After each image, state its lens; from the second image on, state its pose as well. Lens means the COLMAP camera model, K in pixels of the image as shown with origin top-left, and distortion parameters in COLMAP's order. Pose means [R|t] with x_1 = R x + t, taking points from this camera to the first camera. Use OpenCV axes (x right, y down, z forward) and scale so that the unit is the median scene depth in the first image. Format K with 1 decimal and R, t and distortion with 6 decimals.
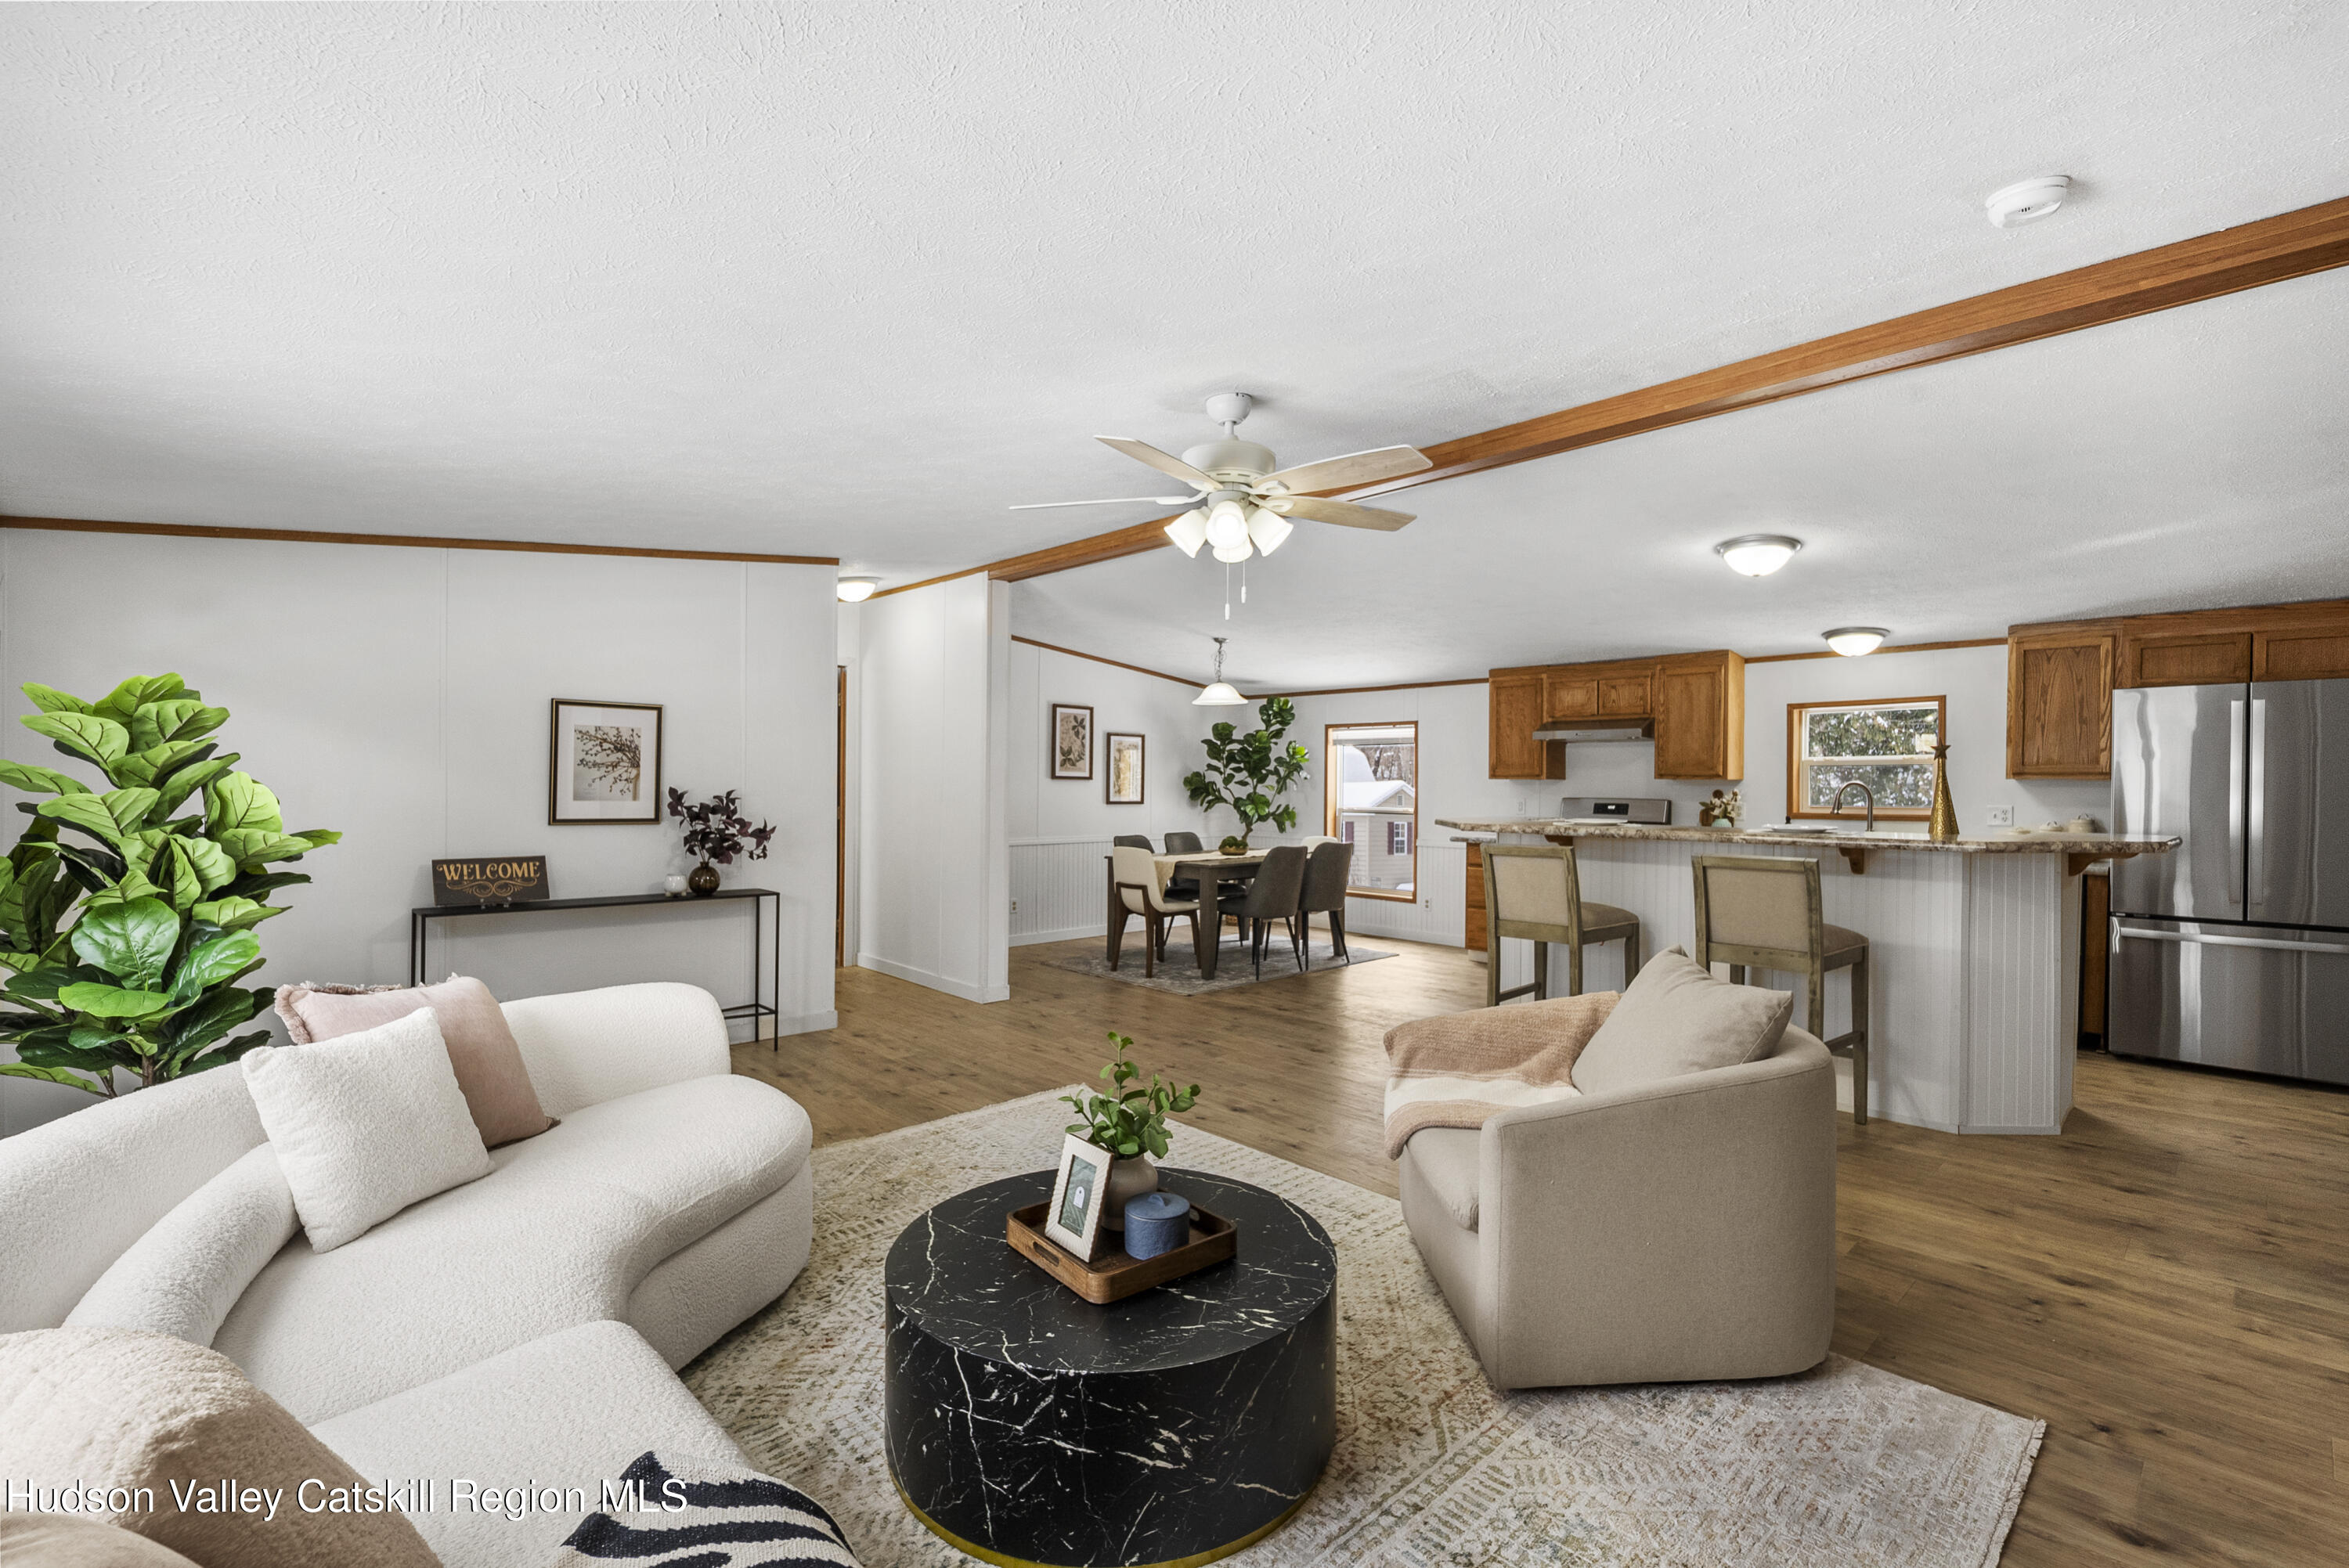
lens RADIAL K [[1031.6, 0, 1177.8], [0, 1031.6, 787.2], [0, 0, 1]] dist [0.001454, -0.000414]
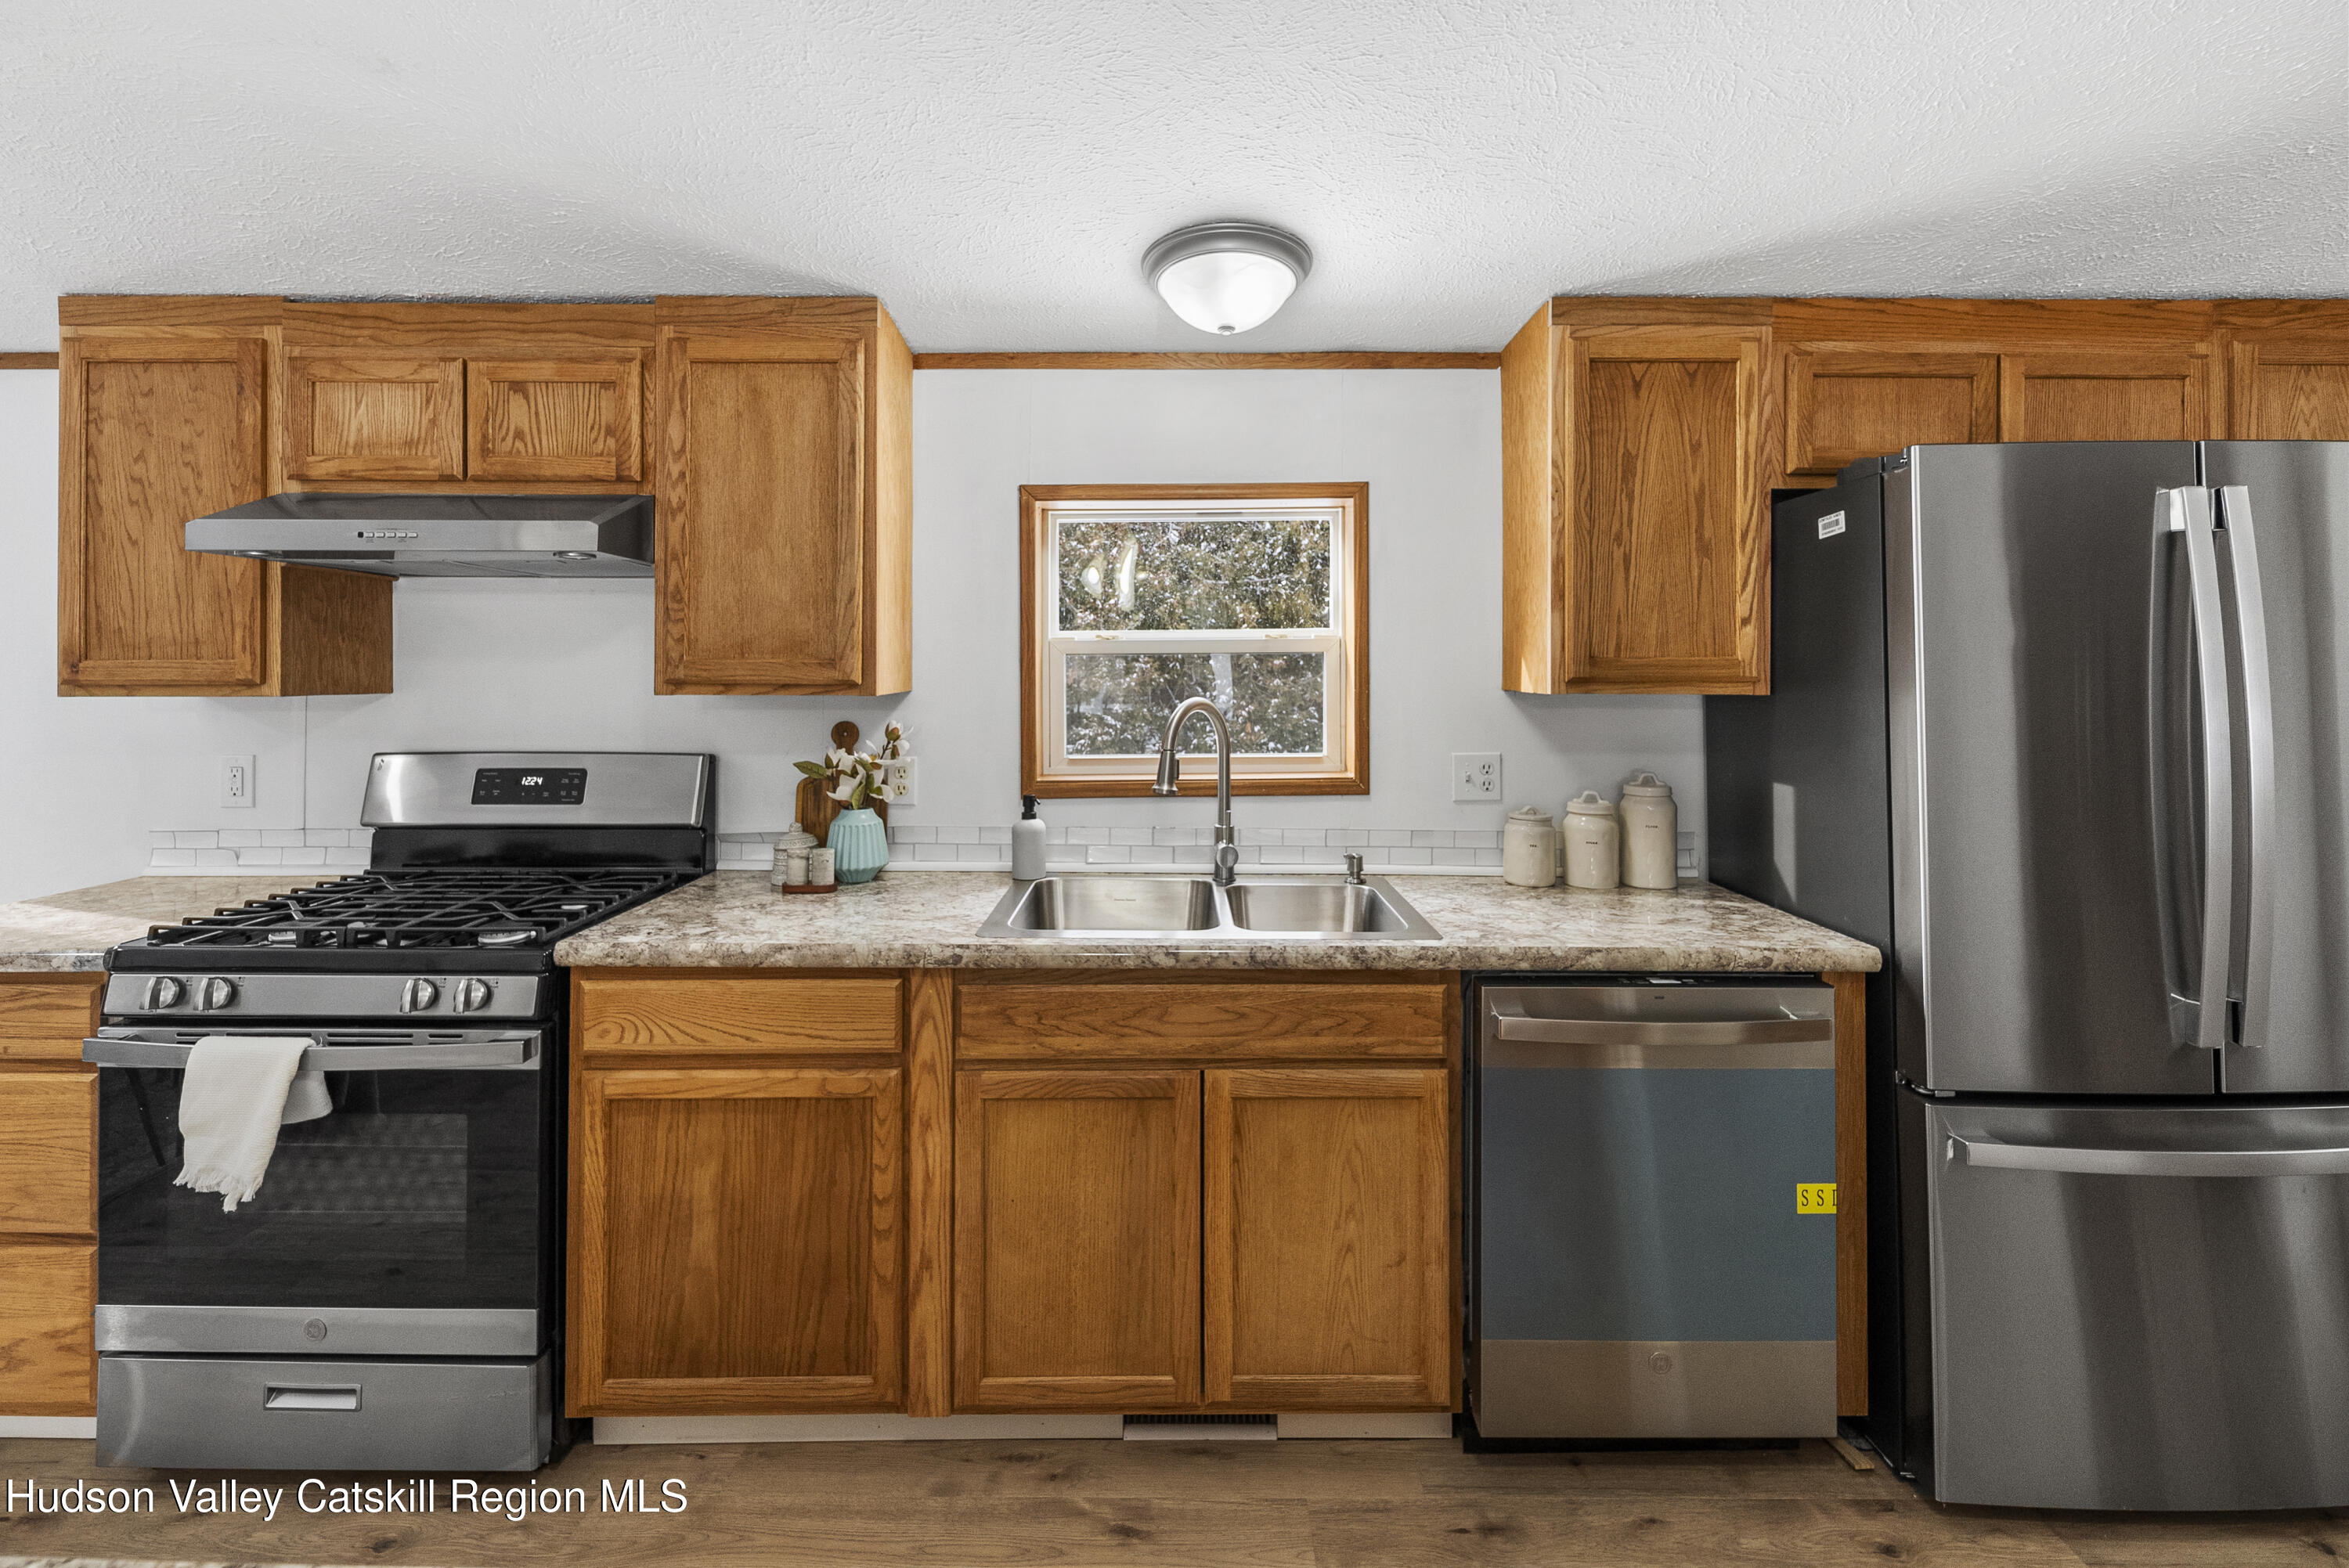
lens RADIAL K [[1024.1, 0, 1177.8], [0, 1024.1, 653.9], [0, 0, 1]] dist [0.000421, -0.000872]
pose [[0.687274, 0.001108, 0.726397, 0.283011], [0.007588, 0.999933, -0.008704, -0.013407], [-0.726359, 0.011494, 0.687220, 0.551588]]
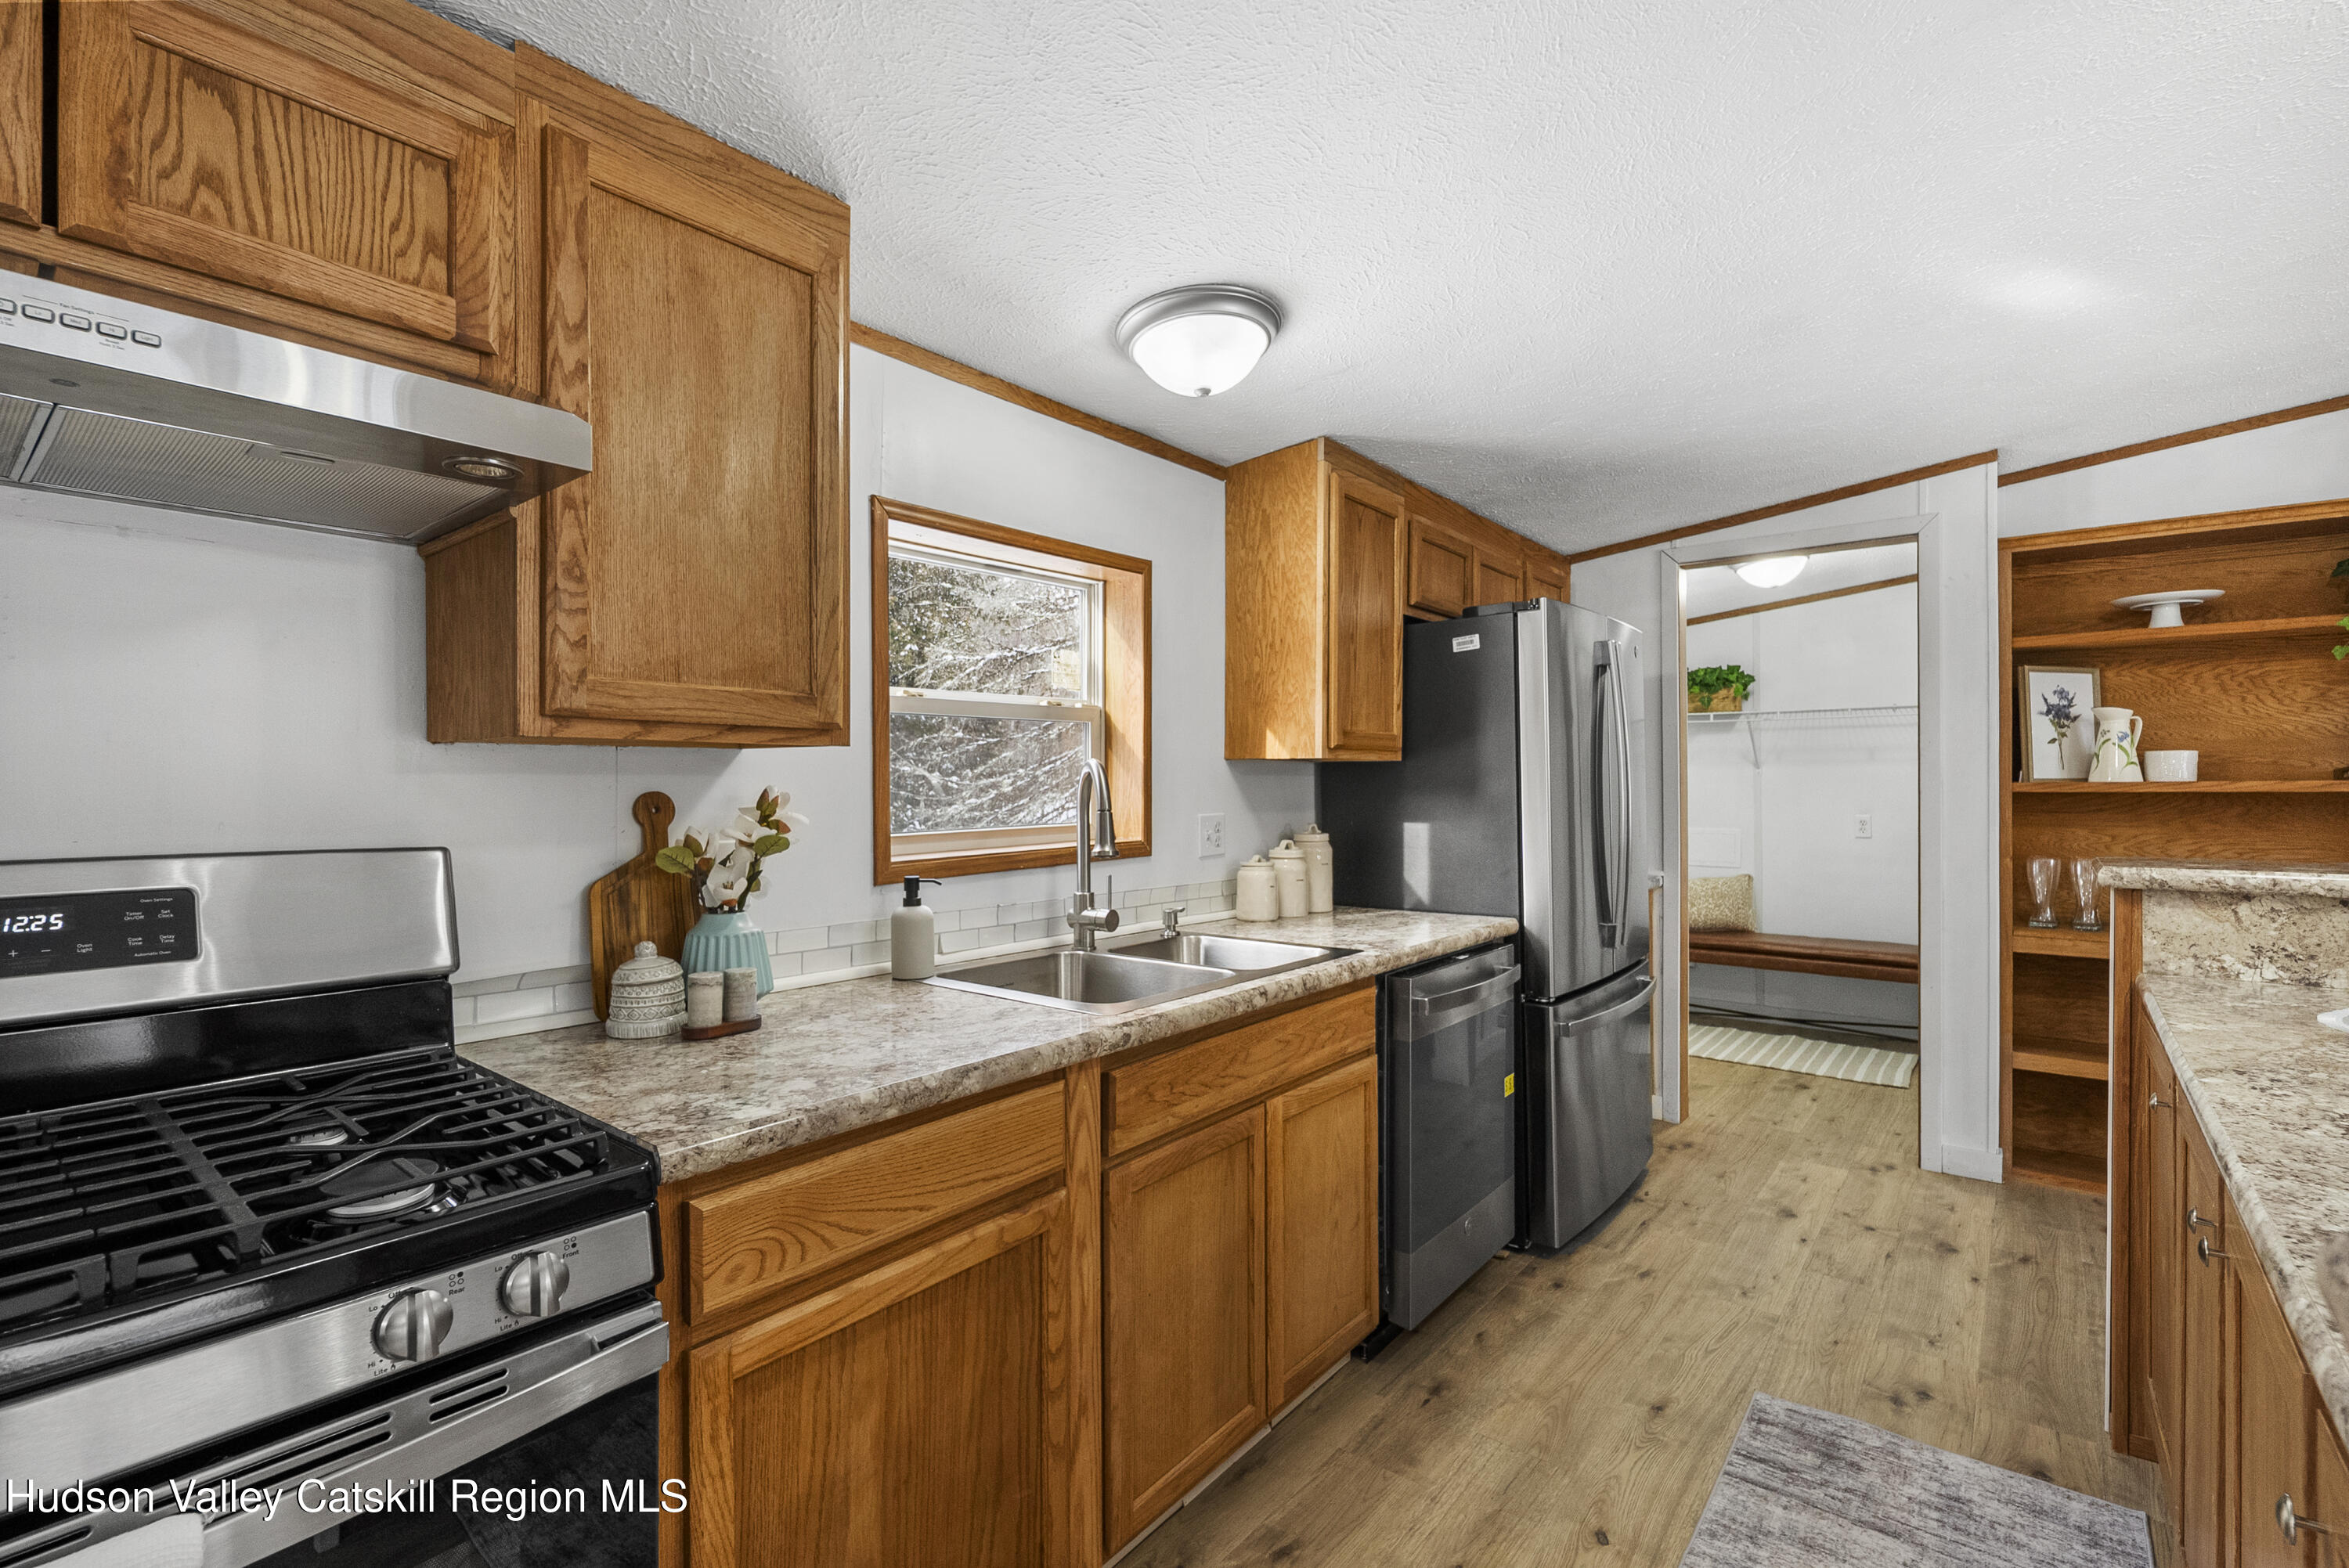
lens RADIAL K [[1050.5, 0, 1179.8], [0, 1050.5, 784.4], [0, 0, 1]] dist [-0.000892, -0.000406]
pose [[-0.137312, -0.008954, 0.990487, 0.217862], [0.006457, 0.999930, 0.009934, -0.000518], [-0.990507, 0.007759, -0.137244, 0.743582]]
